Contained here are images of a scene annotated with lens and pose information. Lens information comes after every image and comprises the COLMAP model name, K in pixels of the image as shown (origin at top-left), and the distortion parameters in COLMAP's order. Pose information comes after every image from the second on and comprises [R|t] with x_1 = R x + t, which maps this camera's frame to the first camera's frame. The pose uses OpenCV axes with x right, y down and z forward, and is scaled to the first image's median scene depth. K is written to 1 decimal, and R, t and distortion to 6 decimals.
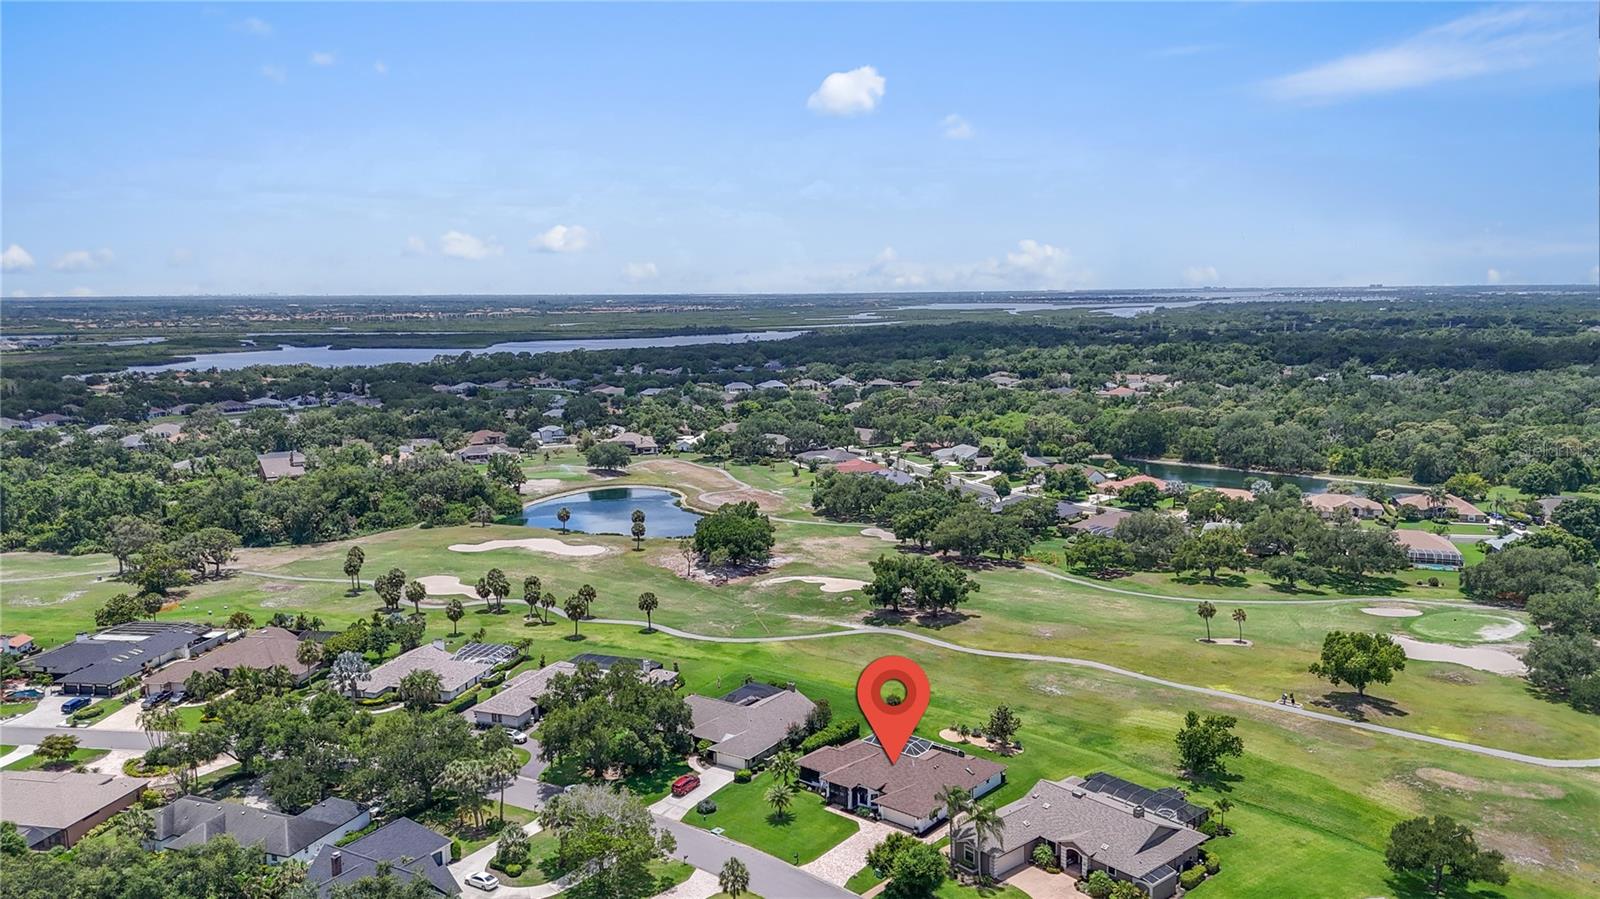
lens RADIAL K [[1175.2, 0, 800.0], [0, 1175.2, 449.5], [0, 0, 1]] dist [0.089548, -0.109454]
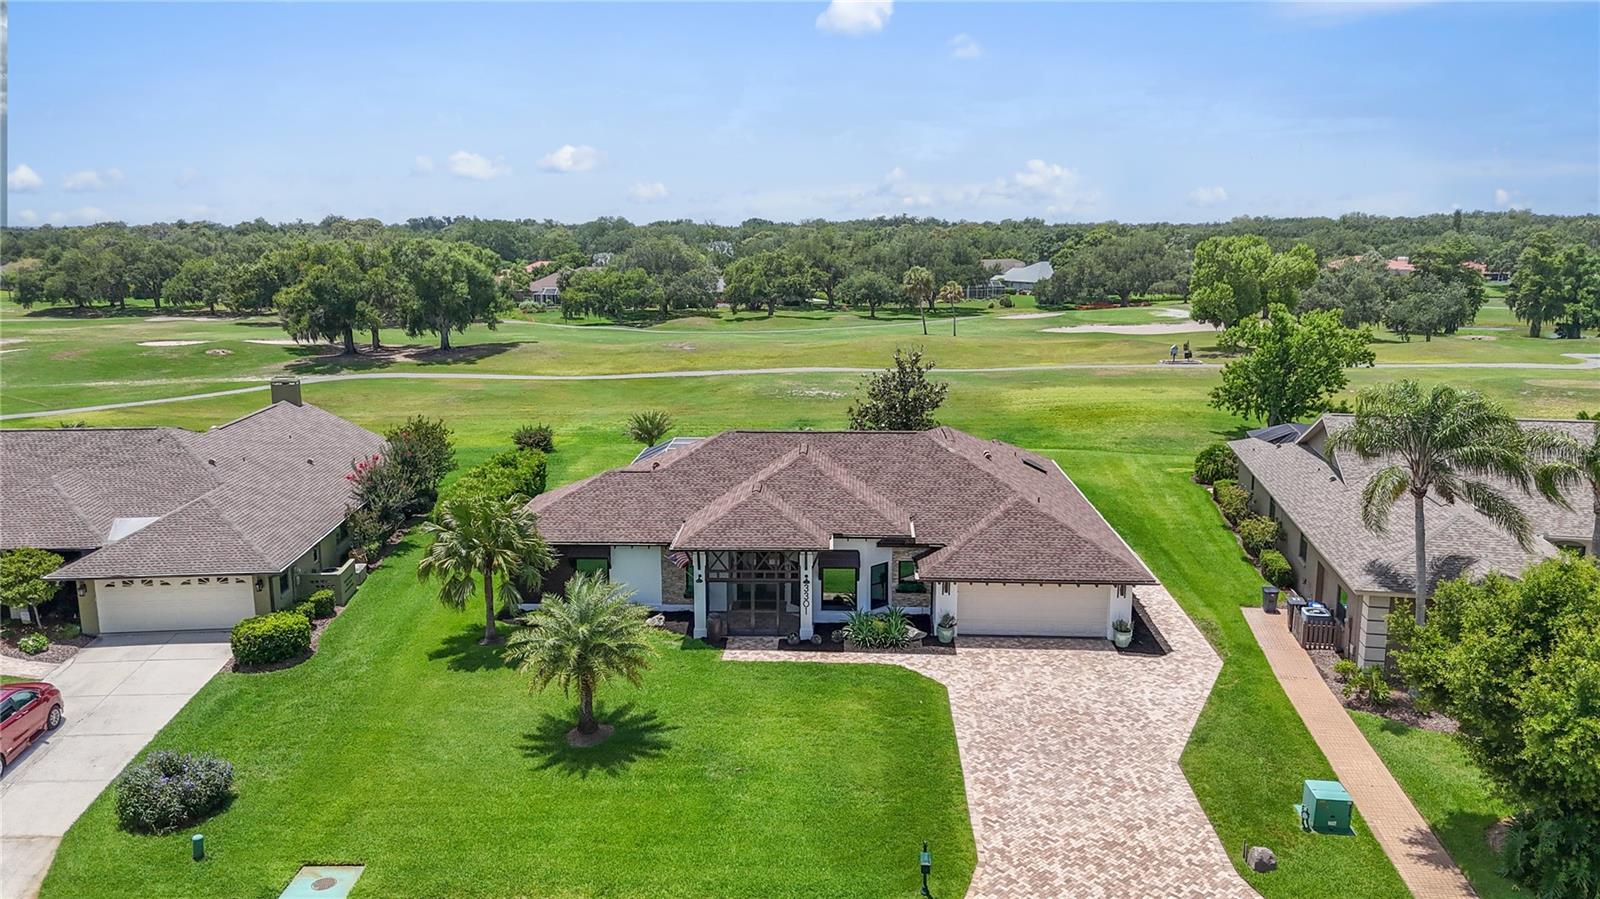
lens RADIAL K [[1179.3, 0, 800.0], [0, 1179.3, 449.5], [0, 0, 1]] dist [0.045063, -0.005831]
pose [[0.788433, -0.105295, 0.606042, -0.101573], [0.077818, 0.994398, 0.071531, 0.225245], [-0.610179, -0.009236, 0.792210, 0.735509]]
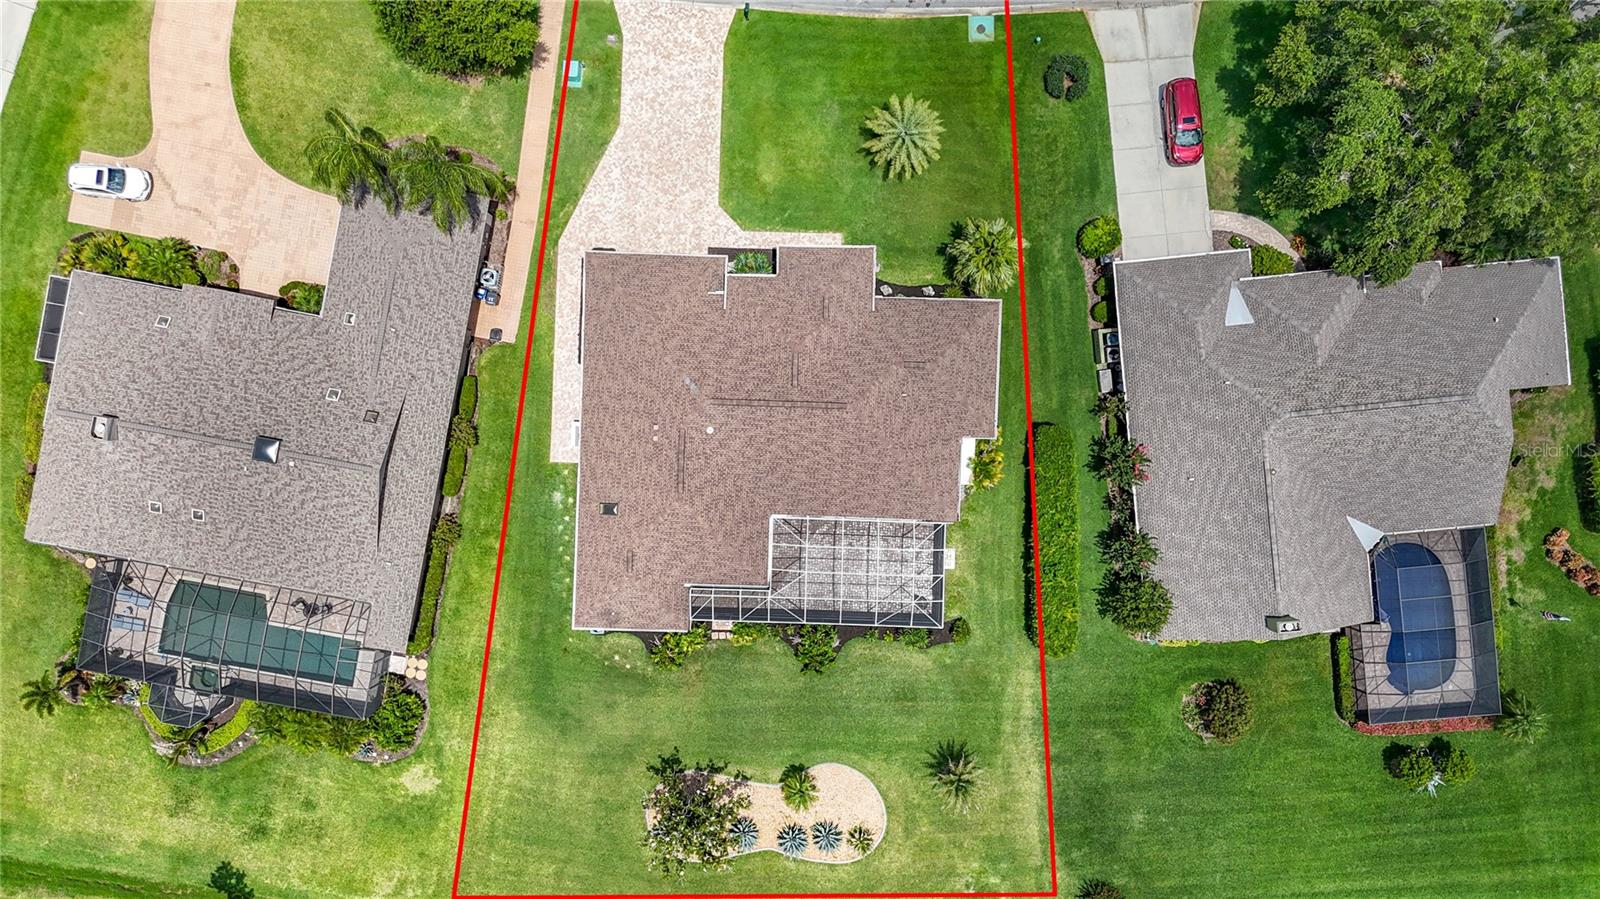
lens RADIAL K [[1176.2, 0, 800.0], [0, 1176.2, 449.5], [0, 0, 1]] dist [0.064885, -0.041659]
pose [[-0.781996, 0.622654, 0.028008, 0.063310], [-0.068069, -0.129983, 0.989177, -0.122521], [0.619556, 0.771626, 0.144029, 0.912128]]
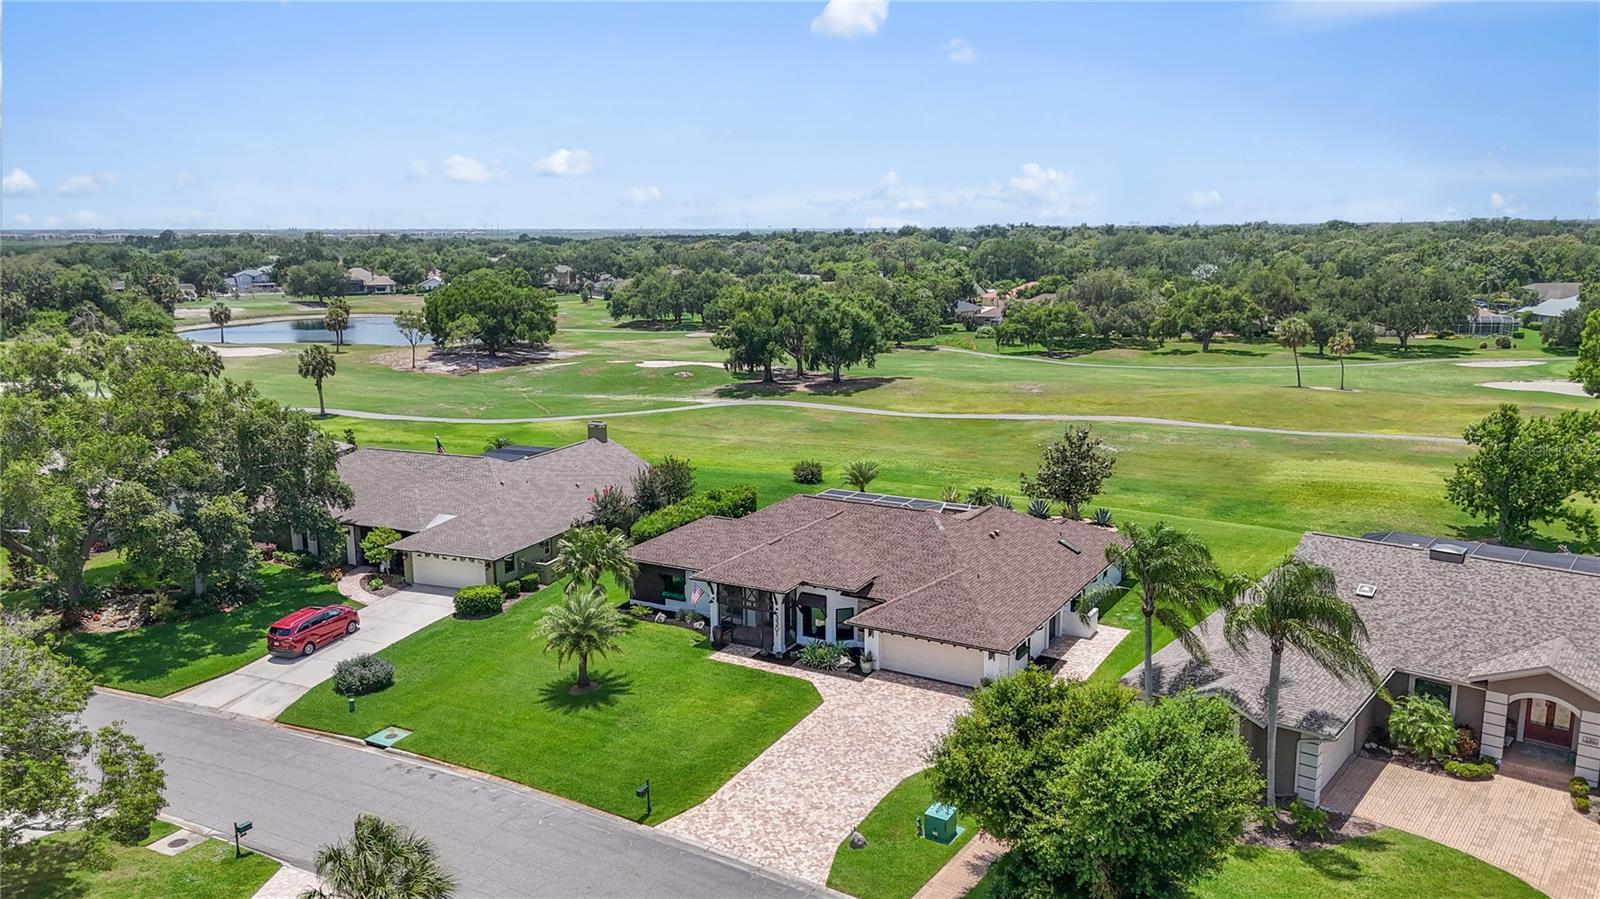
lens RADIAL K [[1175.2, 0, 800.0], [0, 1175.2, 449.5], [0, 0, 1]] dist [0.089548, -0.109454]
pose [[0.983765, -0.030839, 0.176789, -0.012400], [0.022226, 0.998477, 0.050496, 0.205780], [-0.178077, -0.045747, 0.982953, 0.596415]]
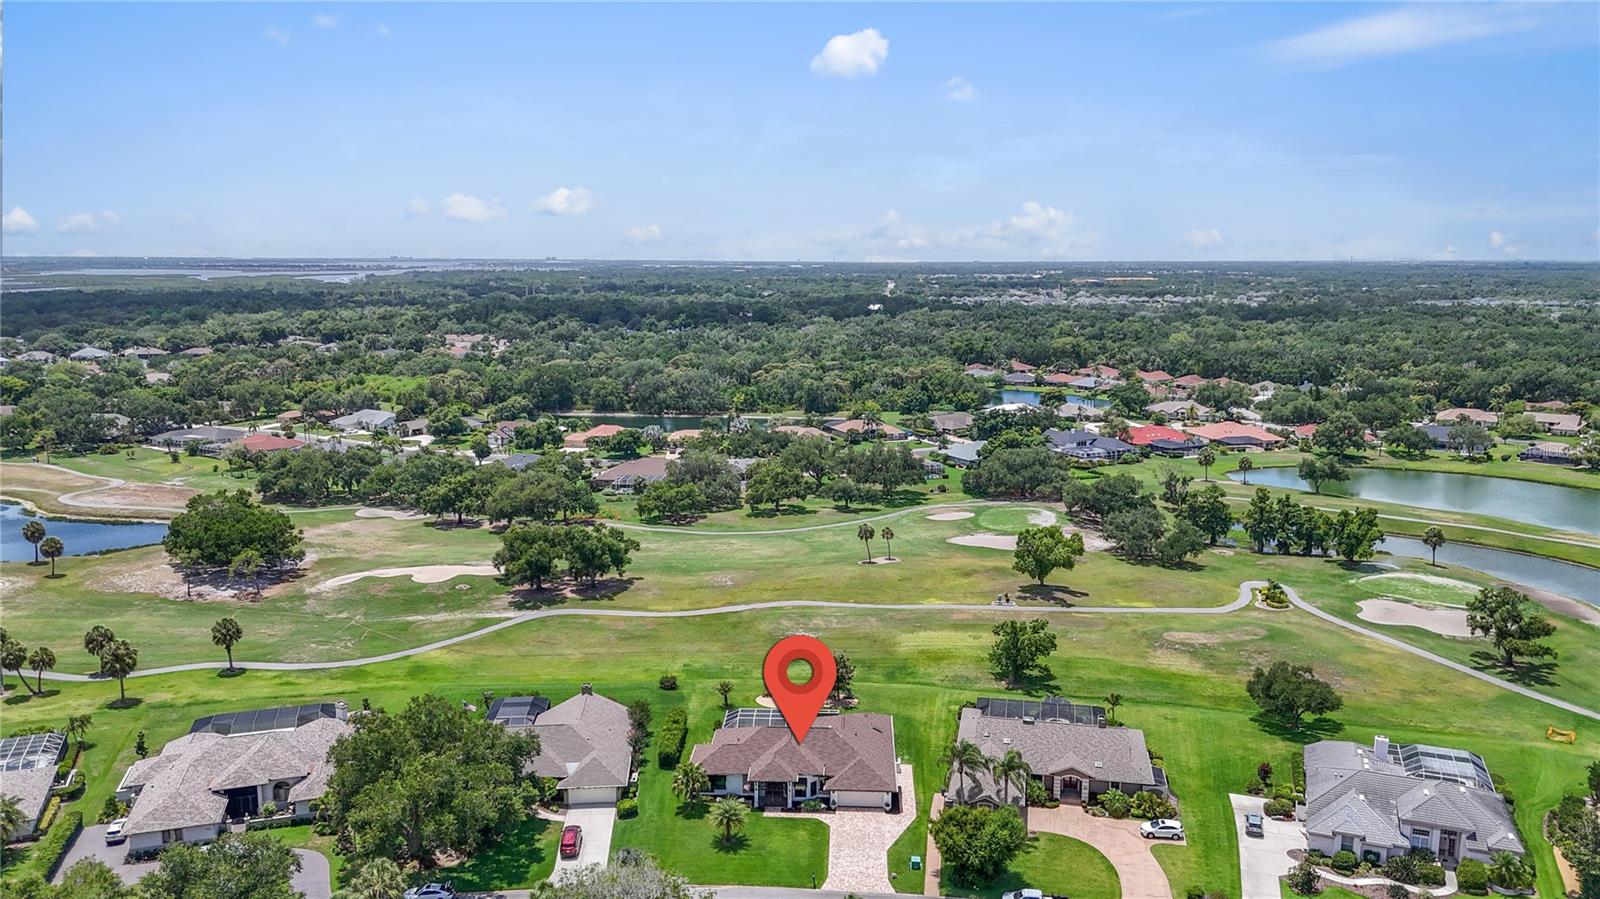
lens RADIAL K [[1175.2, 0, 800.0], [0, 1175.2, 449.5], [0, 0, 1]] dist [0.089548, -0.109454]
pose [[0.790886, -0.088361, 0.605551, -0.393085], [0.073979, 0.996069, 0.048723, 0.016333], [-0.607475, 0.006263, 0.794314, 0.316430]]
